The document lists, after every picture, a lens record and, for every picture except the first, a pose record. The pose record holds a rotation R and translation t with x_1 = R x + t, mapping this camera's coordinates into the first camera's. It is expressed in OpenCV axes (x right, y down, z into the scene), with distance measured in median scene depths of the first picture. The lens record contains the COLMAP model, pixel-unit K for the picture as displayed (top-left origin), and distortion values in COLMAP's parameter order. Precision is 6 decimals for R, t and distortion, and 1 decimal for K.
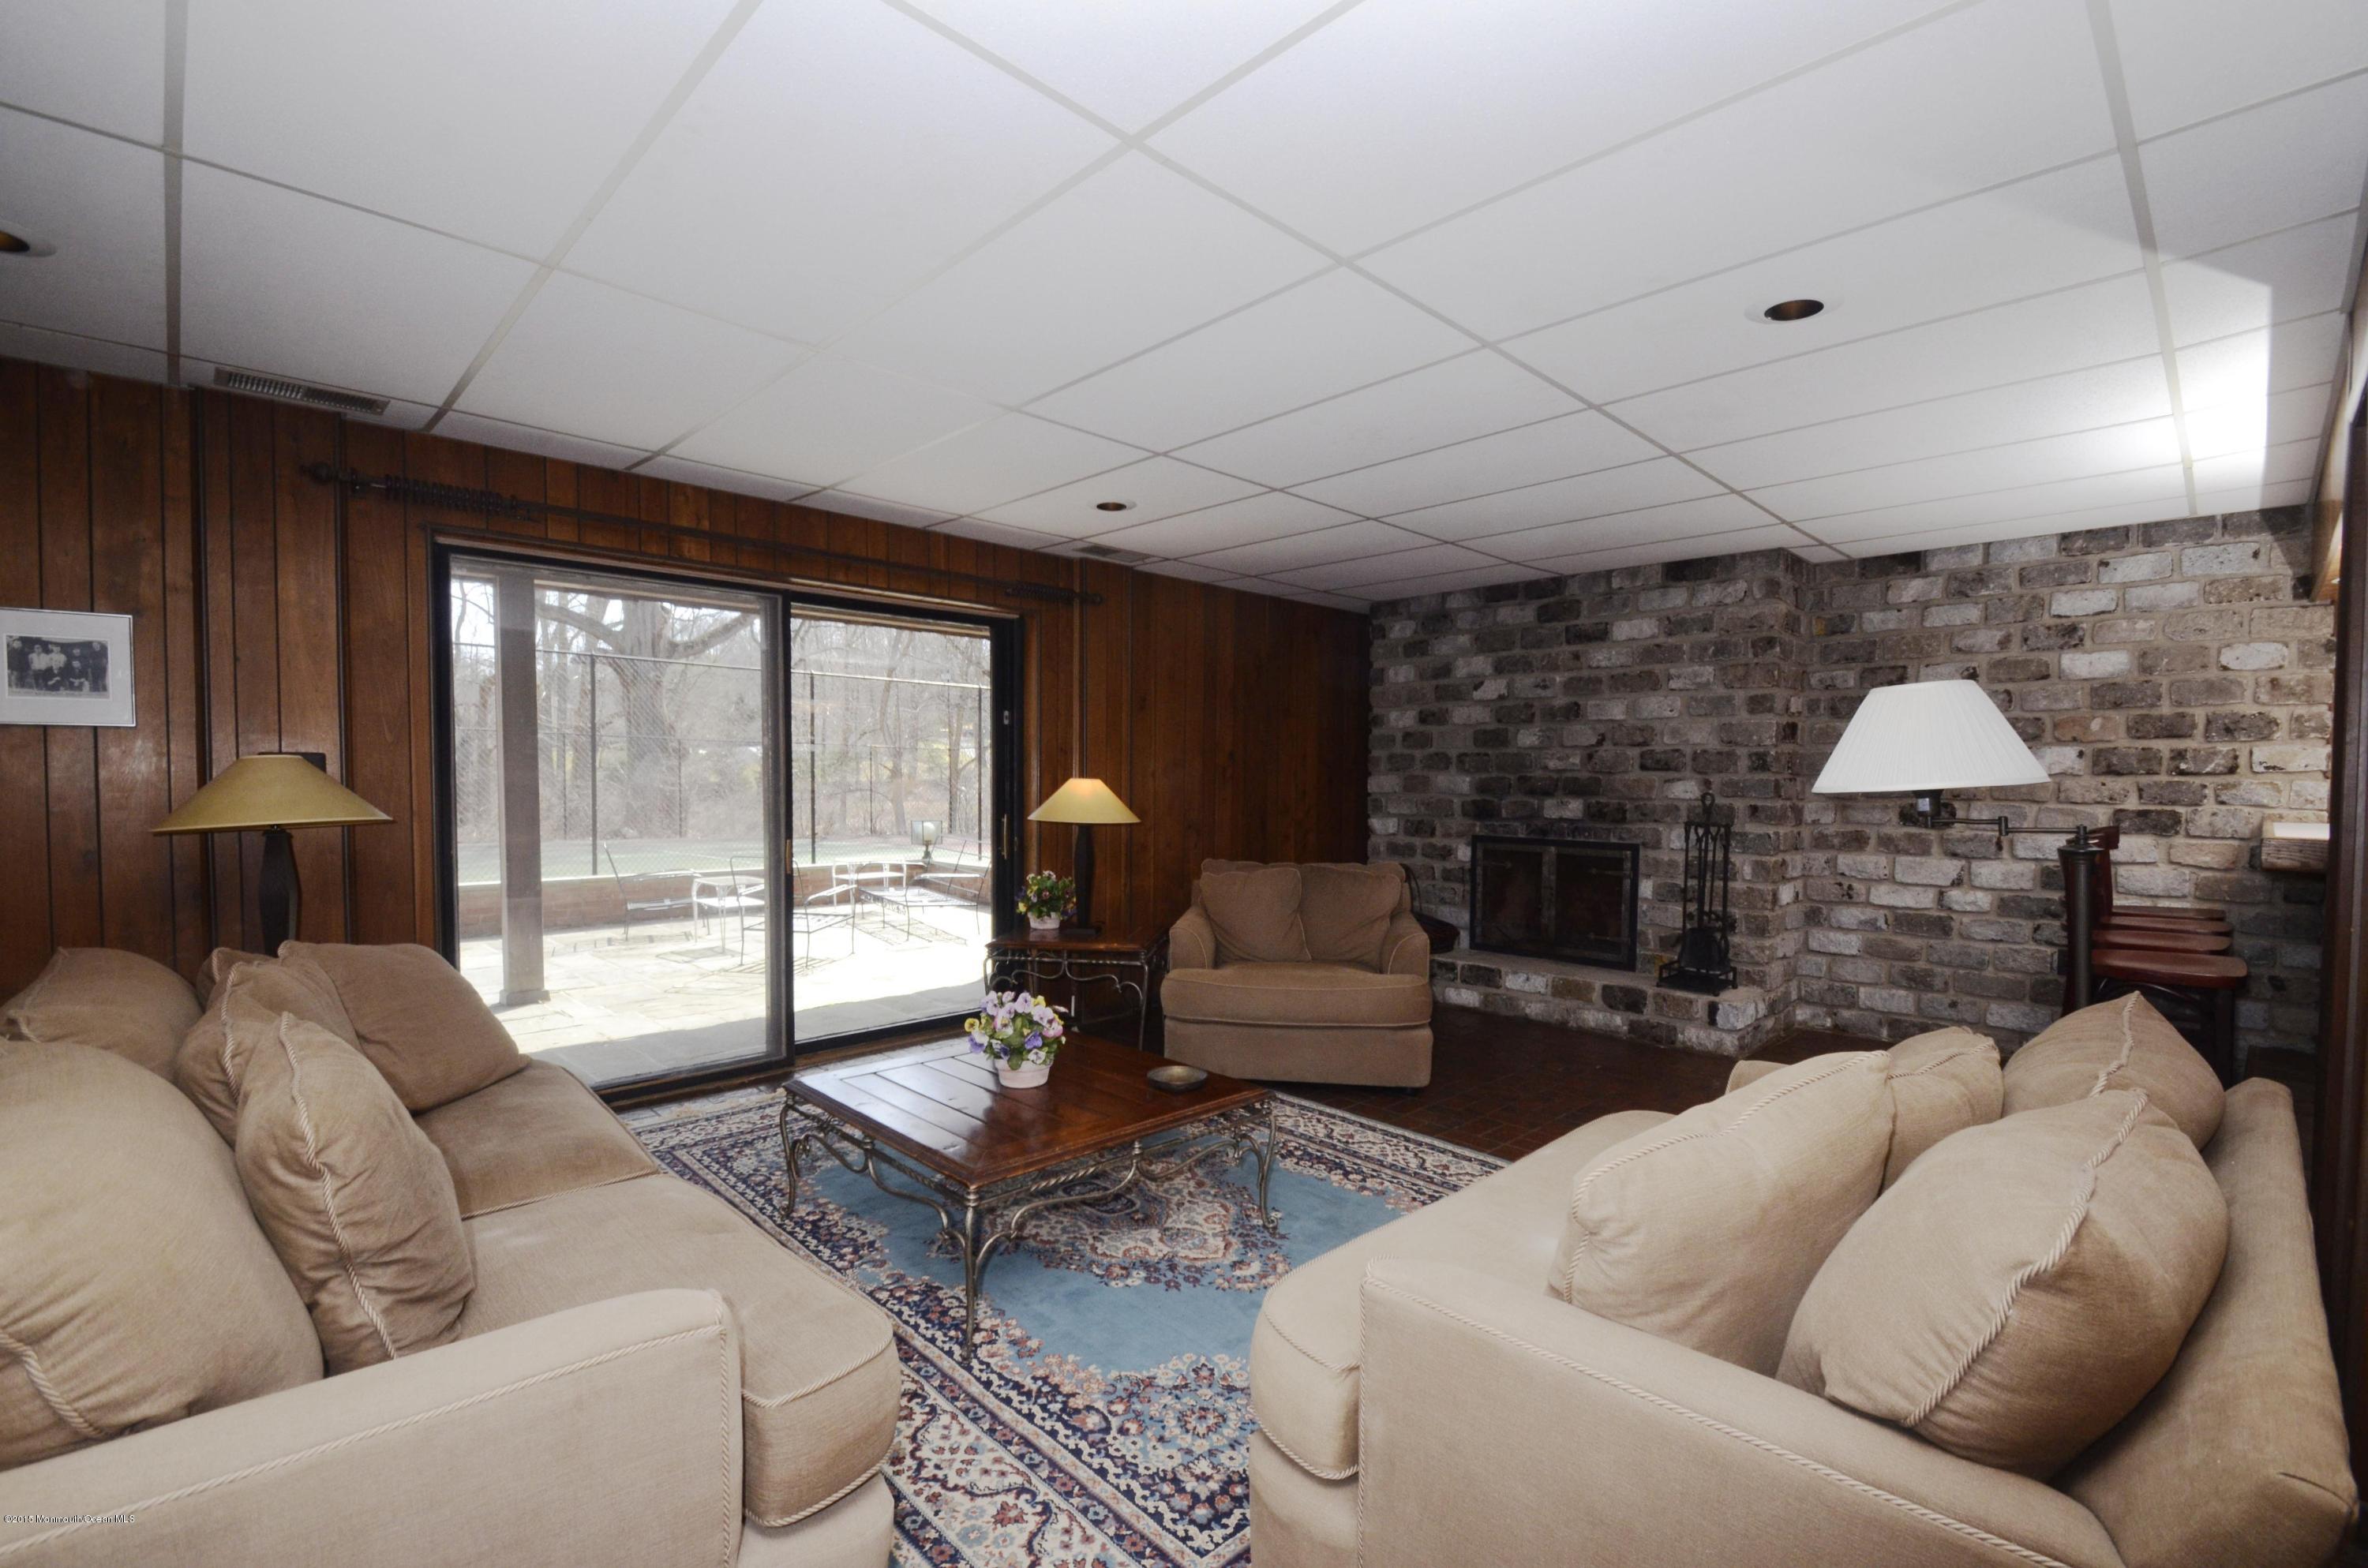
lens RADIAL K [[1043.7, 0, 1184.3], [0, 1043.7, 815.8], [0, 0, 1]] dist [-0.019132, -0.000607]
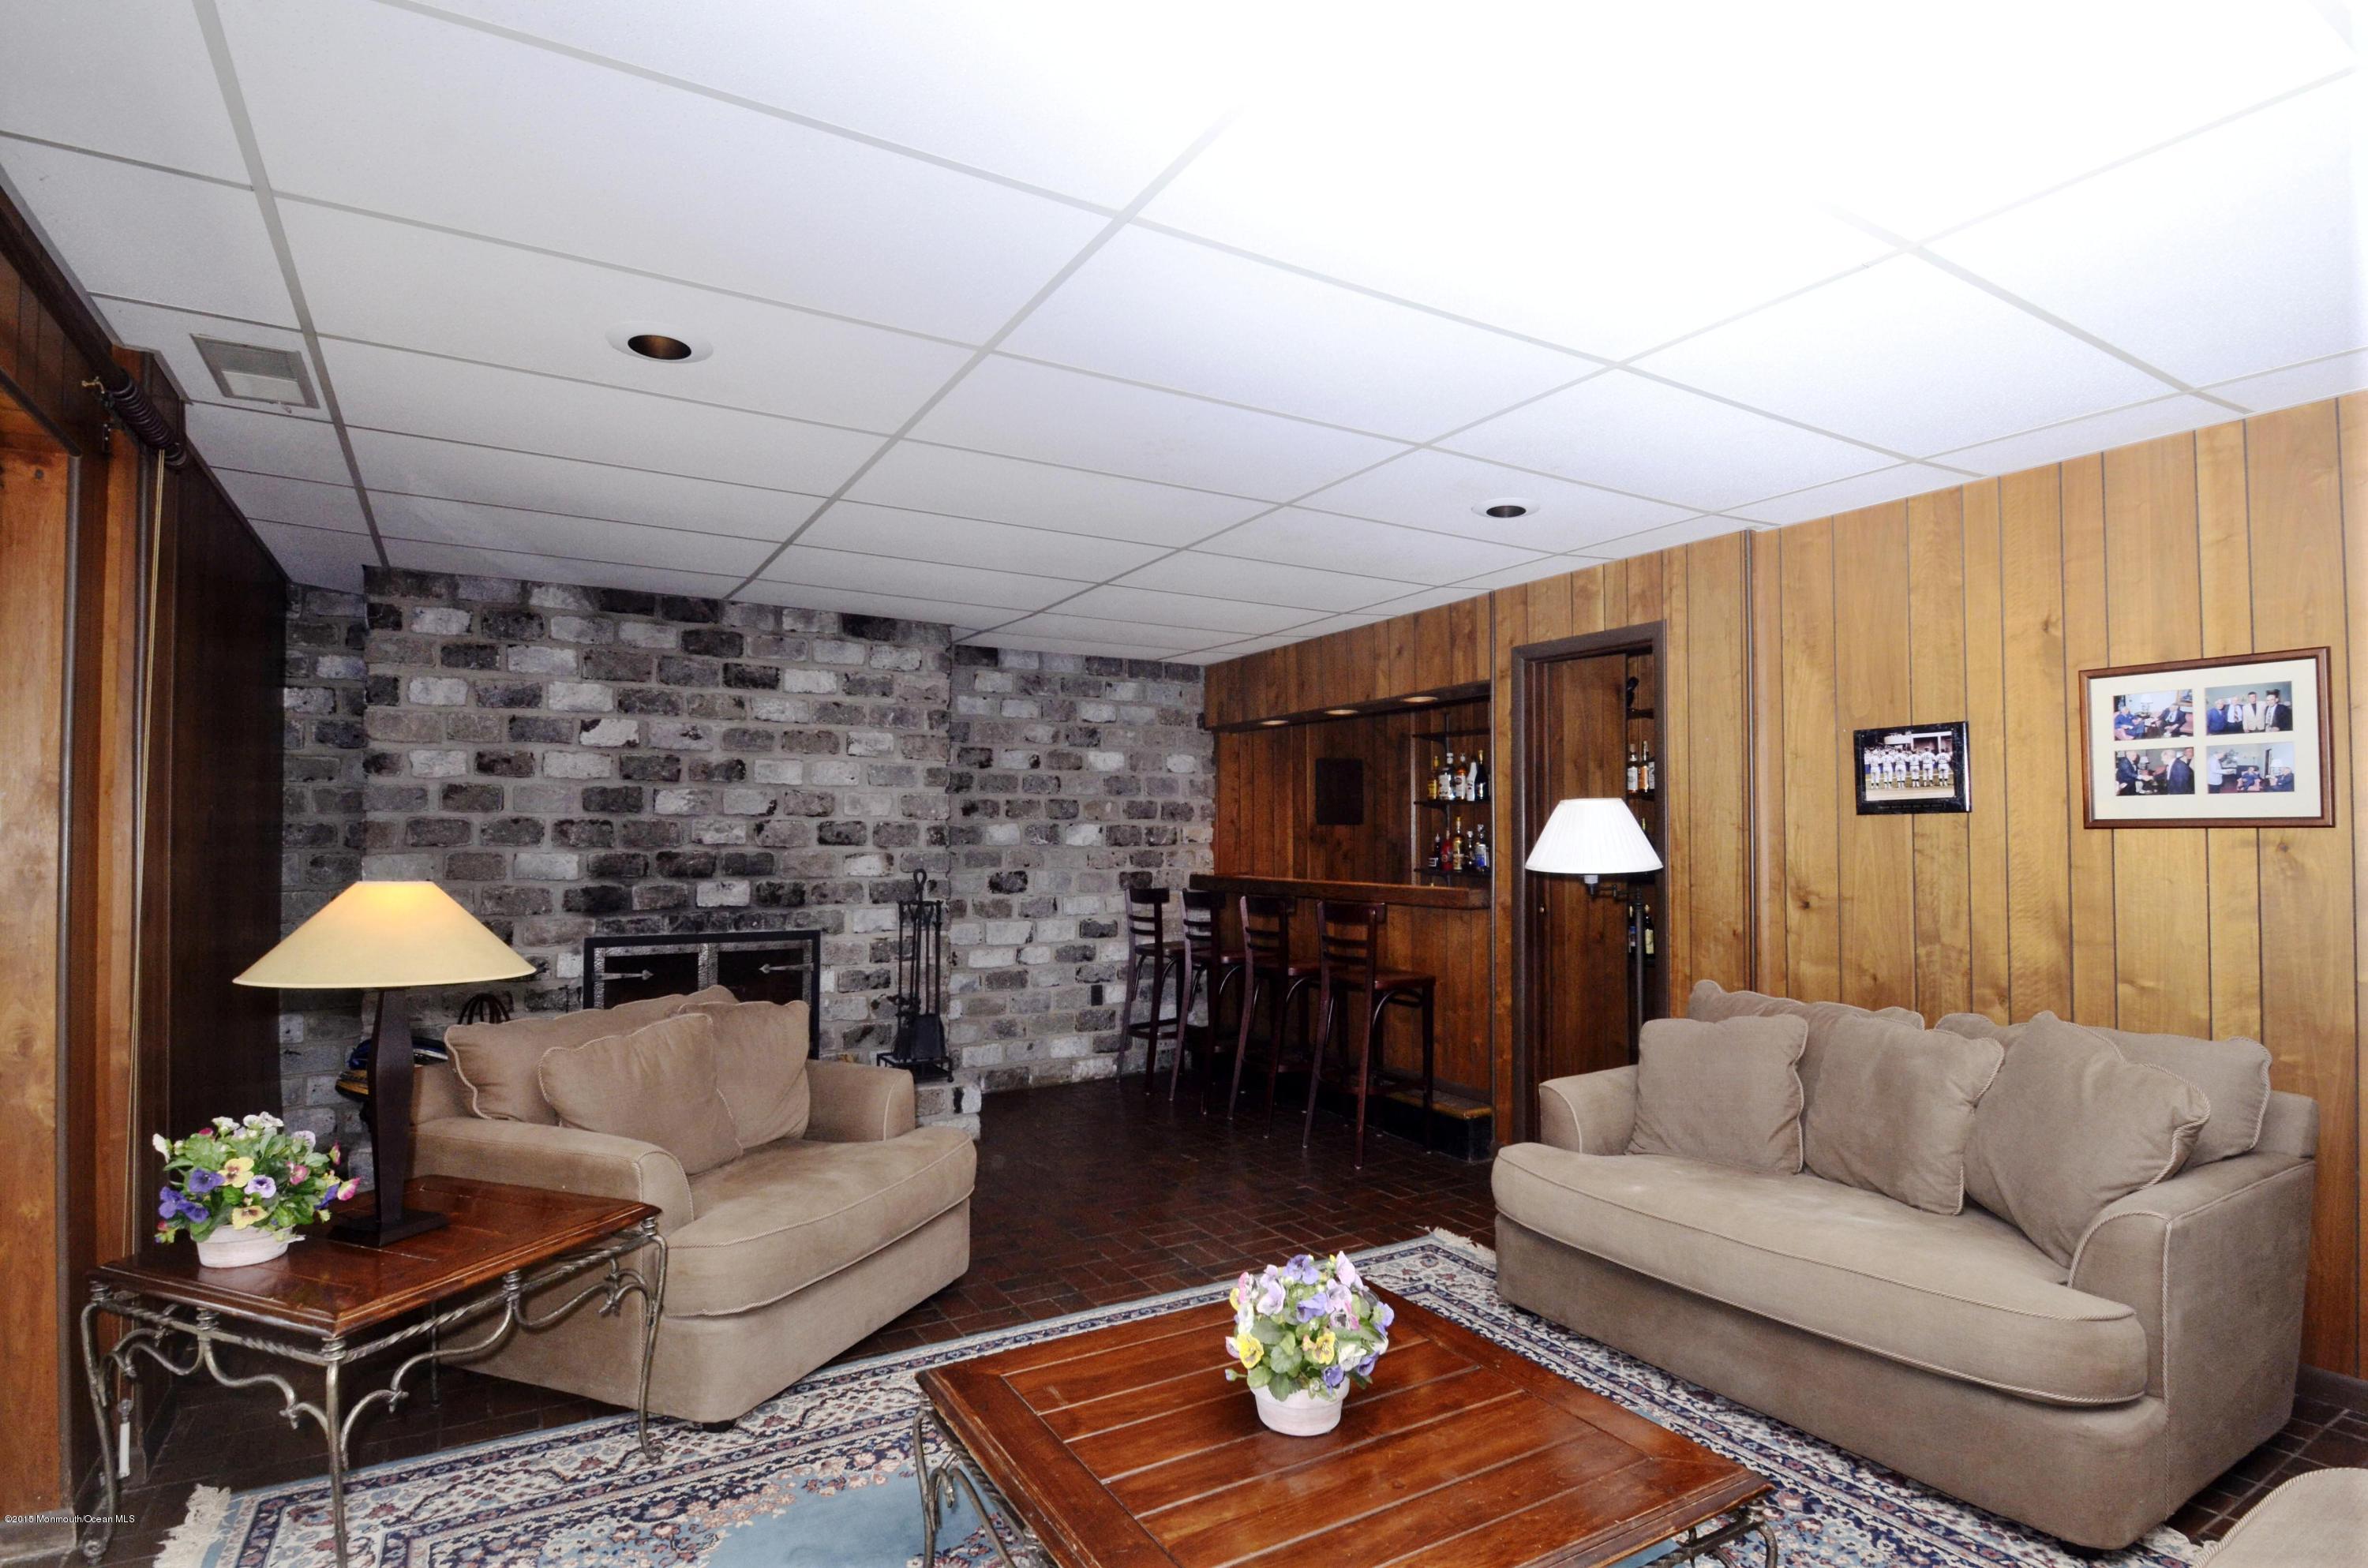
lens RADIAL K [[1134.9, 0, 1145.3], [0, 1134.9, 819.2], [0, 0, 1]] dist [-0.004476, -0.000123]
pose [[0.245755, 0.013029, 0.969244, -0.431611], [0.039208, 0.998958, -0.023370, -0.033809], [-0.968539, 0.043746, 0.244988, 0.531777]]
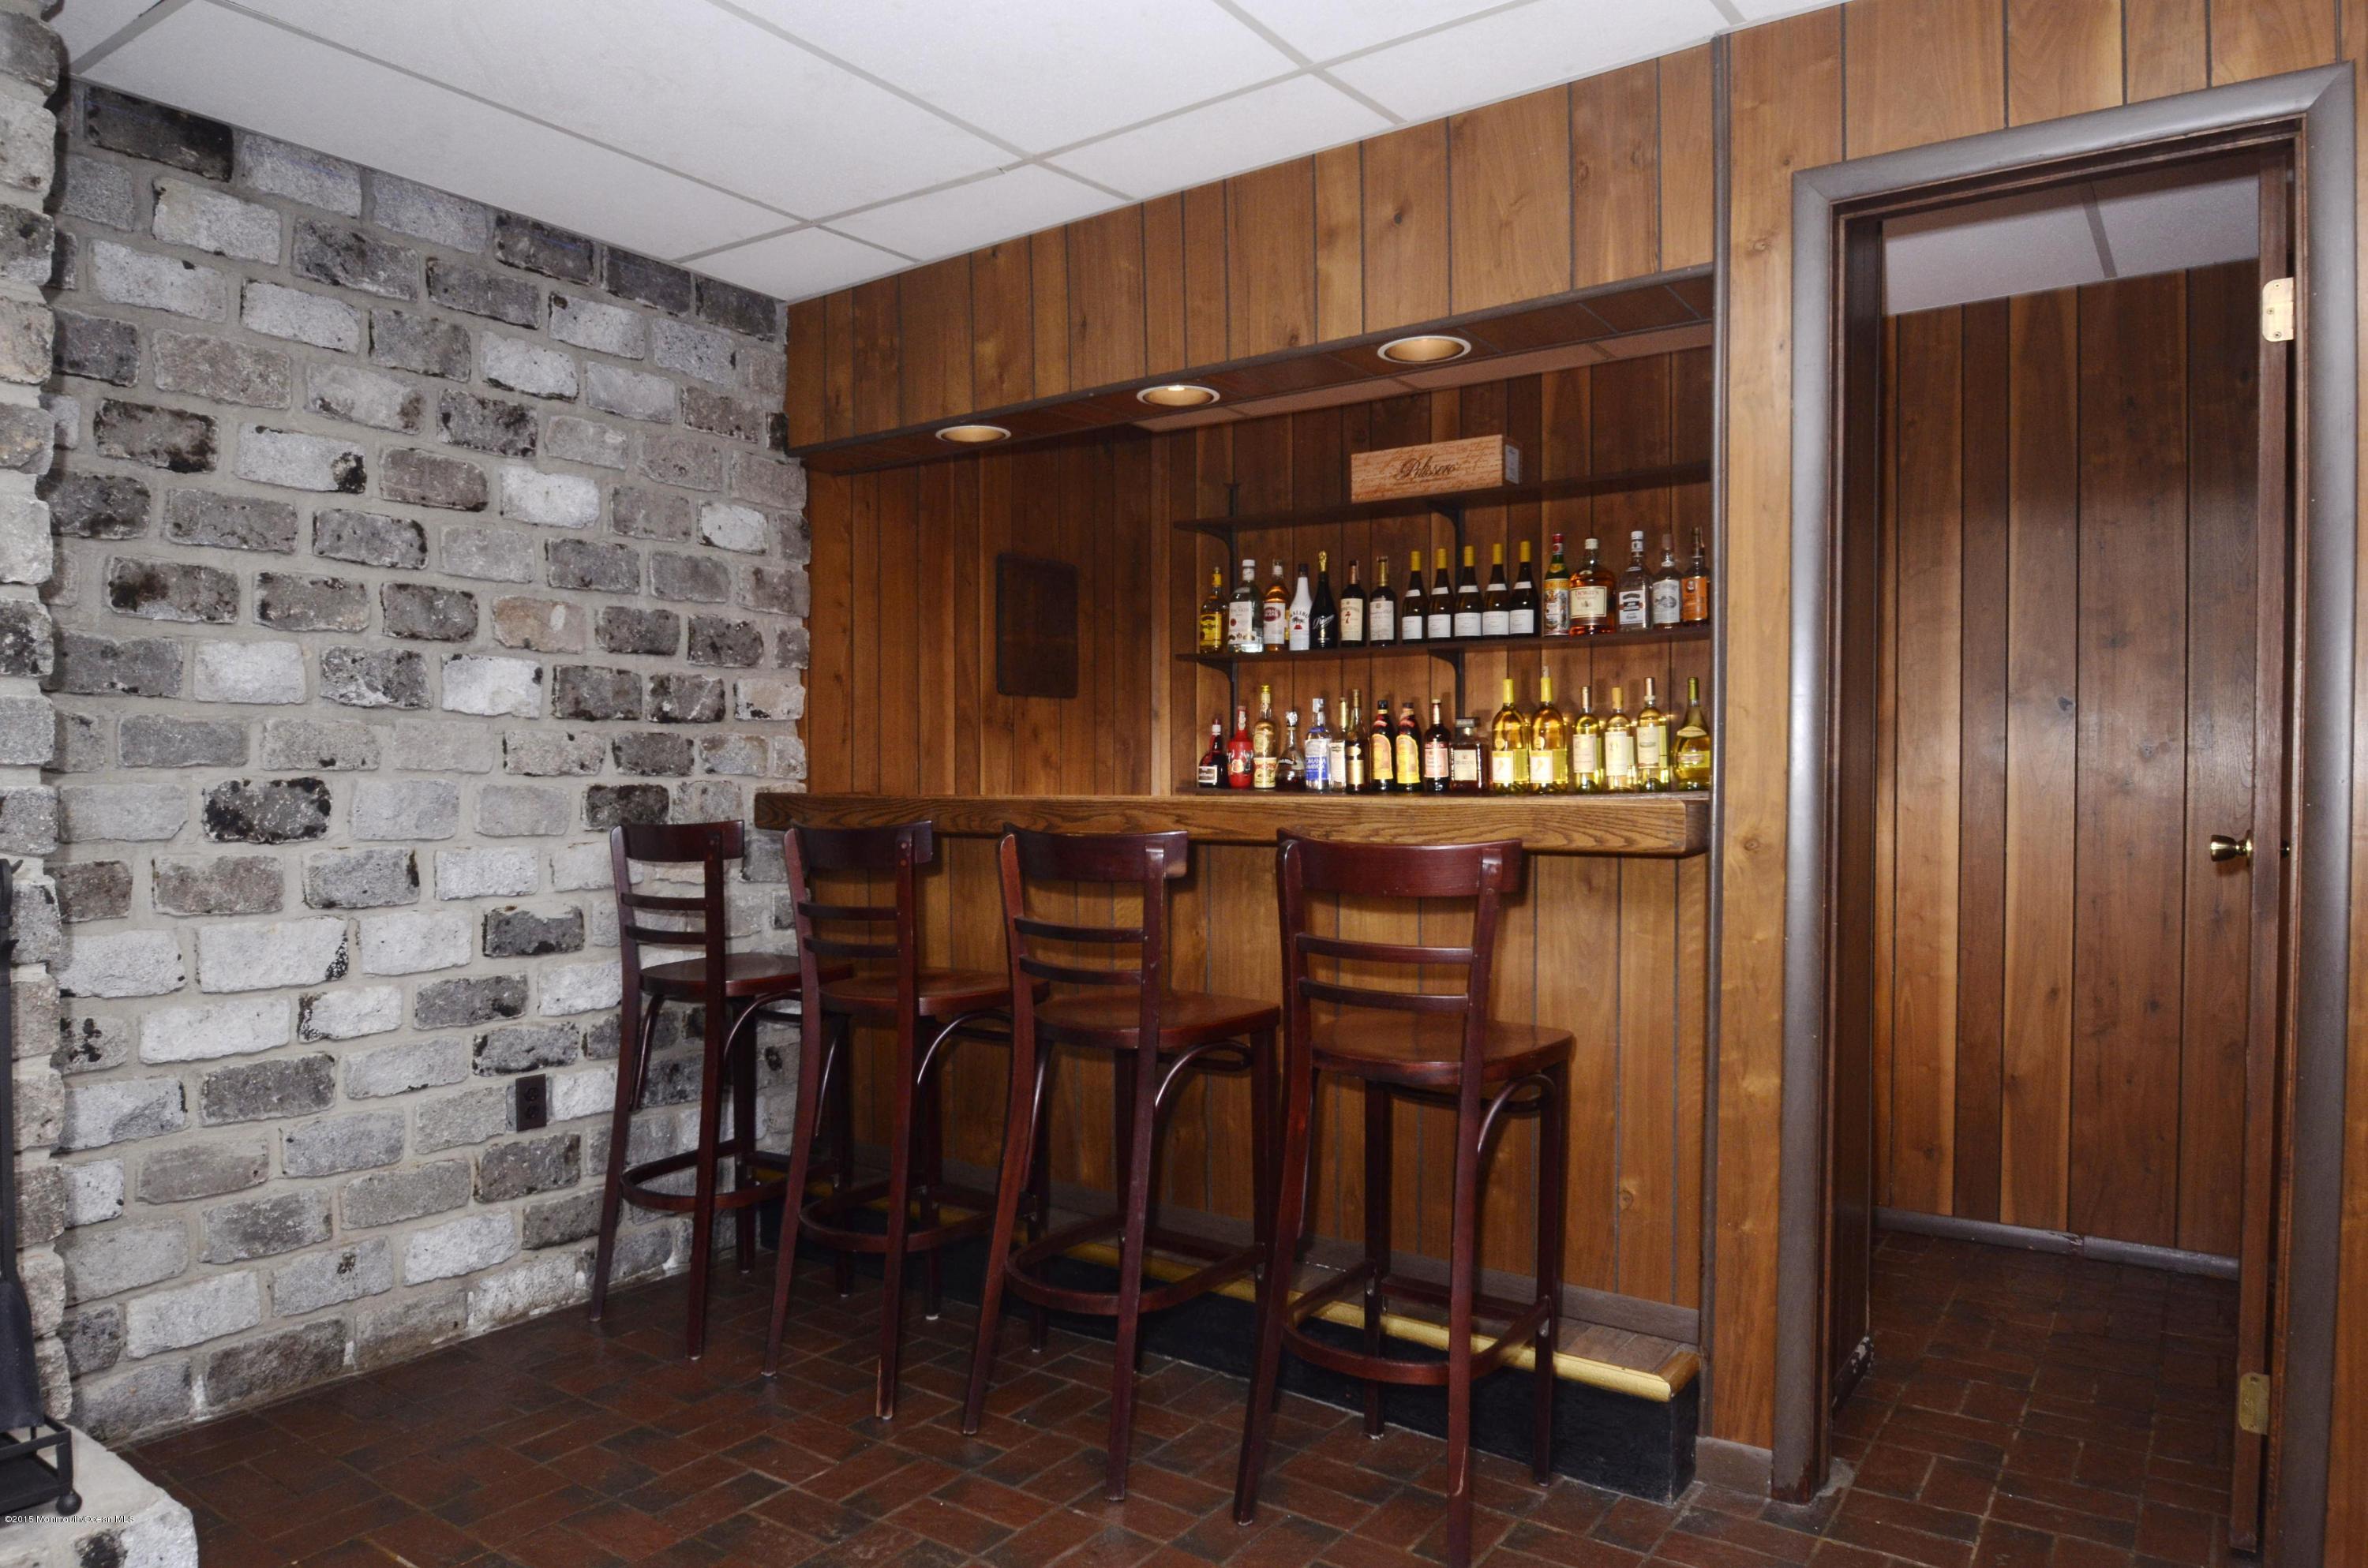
lens RADIAL K [[1524.8, 0, 1159.2], [0, 1524.8, 819.7], [0, 0, 1]] dist [-0.027804, -0.002466]
pose [[-0.182426, -0.029078, 0.982790, 0.089565], [0.034749, 0.998747, 0.036000, -0.005983], [-0.982605, 0.040718, -0.181187, 0.747688]]
